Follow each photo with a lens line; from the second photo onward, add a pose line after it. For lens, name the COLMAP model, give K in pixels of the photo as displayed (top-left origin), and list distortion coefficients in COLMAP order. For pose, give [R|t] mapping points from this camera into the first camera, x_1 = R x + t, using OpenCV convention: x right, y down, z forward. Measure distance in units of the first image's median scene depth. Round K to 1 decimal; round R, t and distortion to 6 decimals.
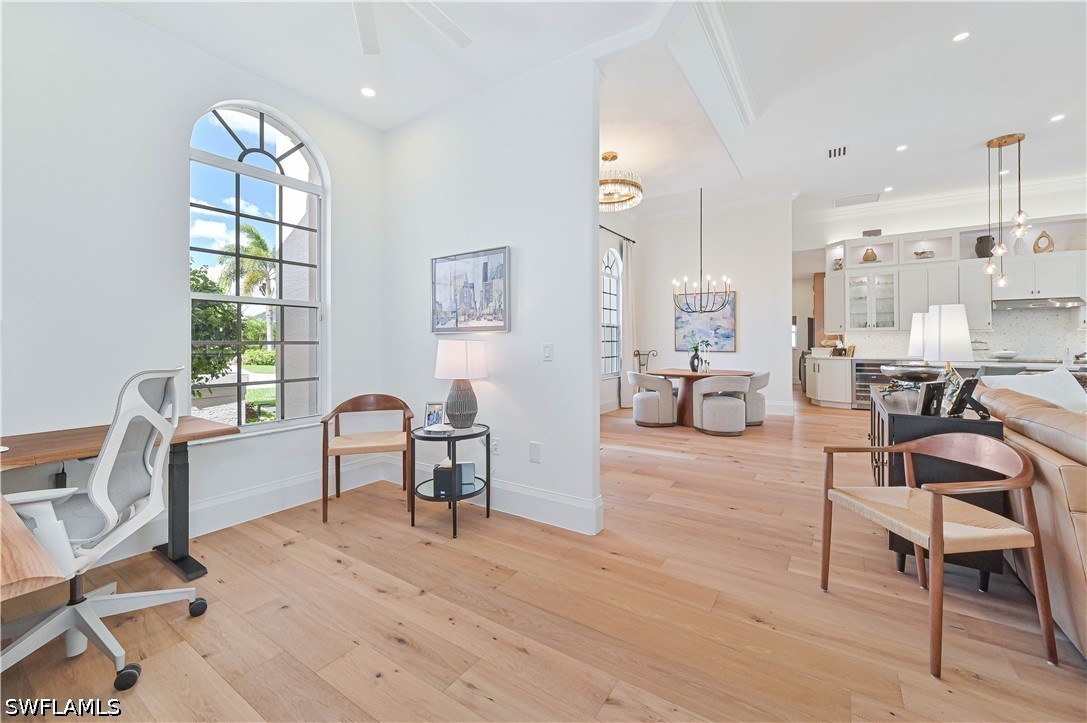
lens RADIAL K [[431.9, 0, 547.2], [0, 431.9, 342.1], [0, 0, 1]] dist [-0.001196, -0.000702]
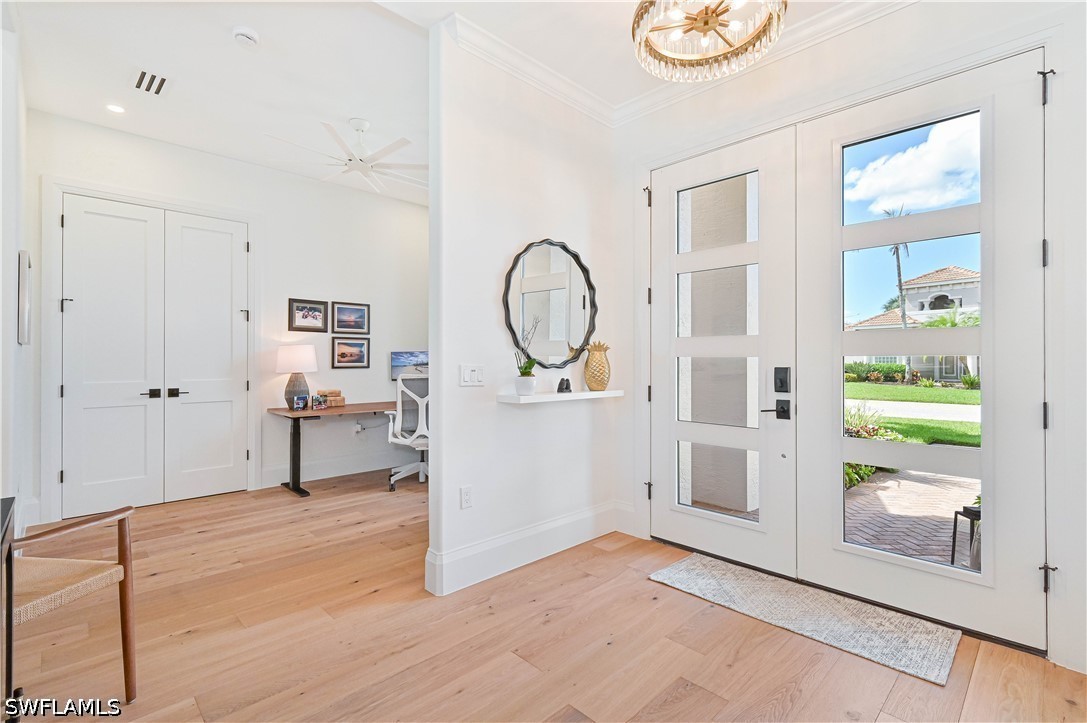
lens RADIAL K [[495.5, 0, 553.1], [0, 495.5, 354.3], [0, 0, 1]] dist [-0.003178, -0.000464]
pose [[-0.193580, -0.007745, -0.981054, 0.456871], [-0.001802, 0.999970, -0.007539, -0.005369], [0.981083, 0.000309, -0.193588, 0.639124]]
